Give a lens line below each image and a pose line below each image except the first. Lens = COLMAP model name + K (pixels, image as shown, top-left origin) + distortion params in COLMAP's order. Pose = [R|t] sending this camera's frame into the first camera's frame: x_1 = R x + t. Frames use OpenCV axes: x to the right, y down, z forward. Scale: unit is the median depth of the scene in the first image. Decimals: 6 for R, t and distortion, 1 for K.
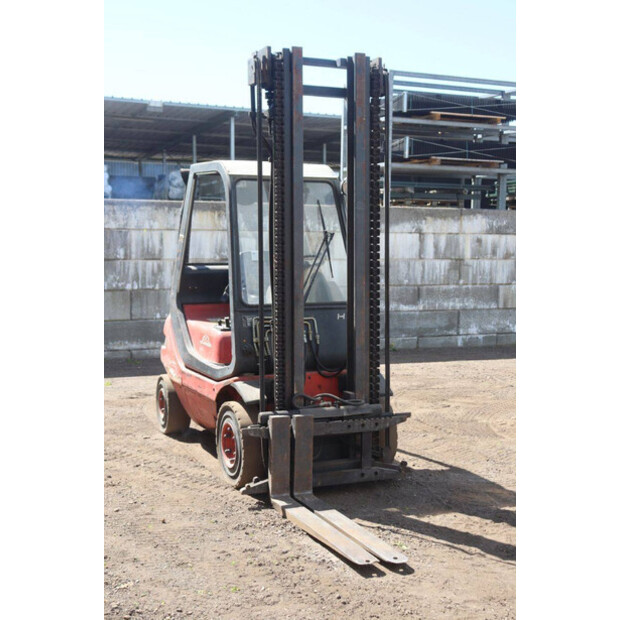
lens RADIAL K [[874.7, 0, 310.0], [0, 874.7, 310.0], [0, 0, 1]] dist [0.070913, 0.014078]
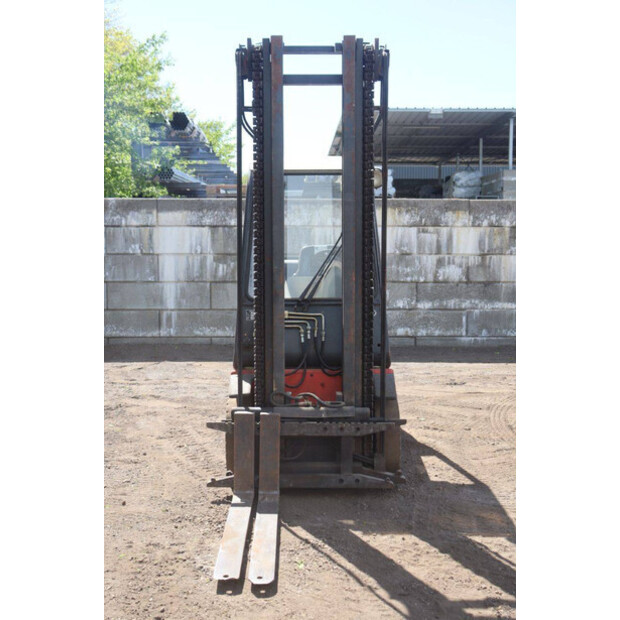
lens RADIAL K [[784.4, 0, 310.0], [0, 784.4, 310.0], [0, 0, 1]] dist [0.018966, 0.052036]
pose [[0.917275, 0.032252, -0.396947, 0.361644], [-0.026873, 0.999456, 0.019106, -0.012659], [0.397348, -0.006858, 0.917642, 0.205897]]
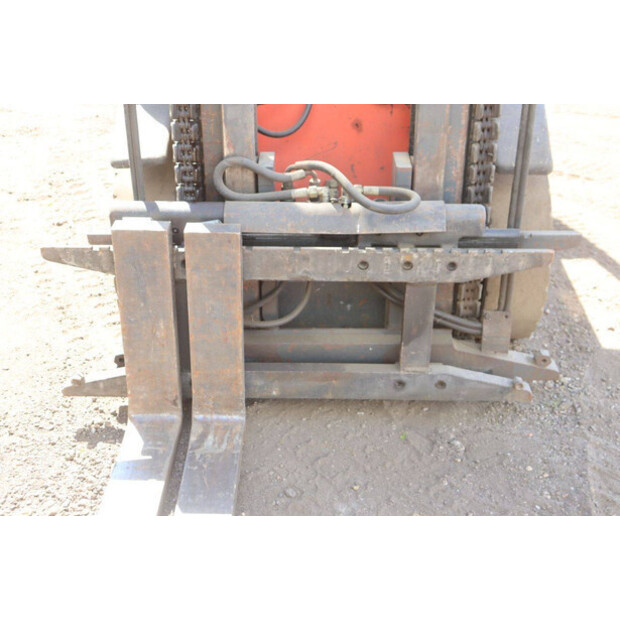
lens RADIAL K [[874.7, 0, 310.0], [0, 874.7, 310.0], [0, 0, 1]] dist [0.070913, 0.014078]
pose [[0.908675, 0.196361, -0.368446, 0.157805], [-0.026912, 0.908209, 0.417652, 0.001576], [0.416636, -0.369594, 0.830551, 0.682039]]
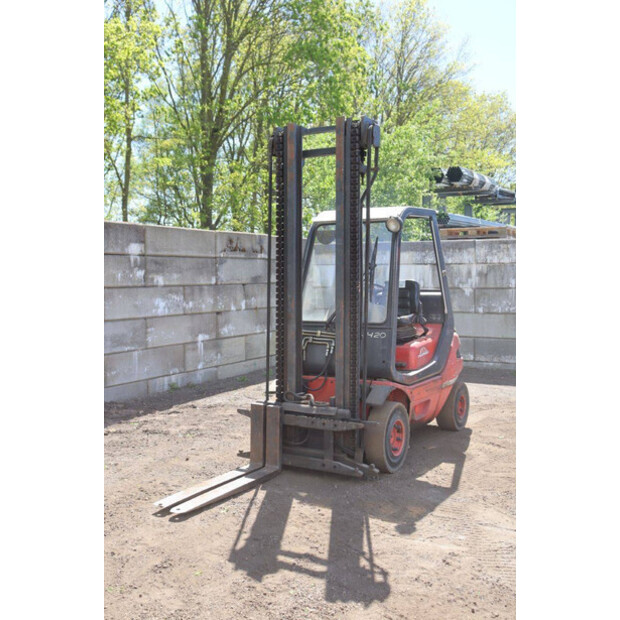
lens RADIAL K [[714.4, 0, 310.0], [0, 714.4, 310.0], [0, 0, 1]] dist [-0.028760, 0.014531]
pose [[0.577118, 0.033703, -0.815965, 0.842138], [-0.057108, 0.998368, 0.000846, -0.024447], [0.814662, 0.046110, 0.578100, 0.409814]]
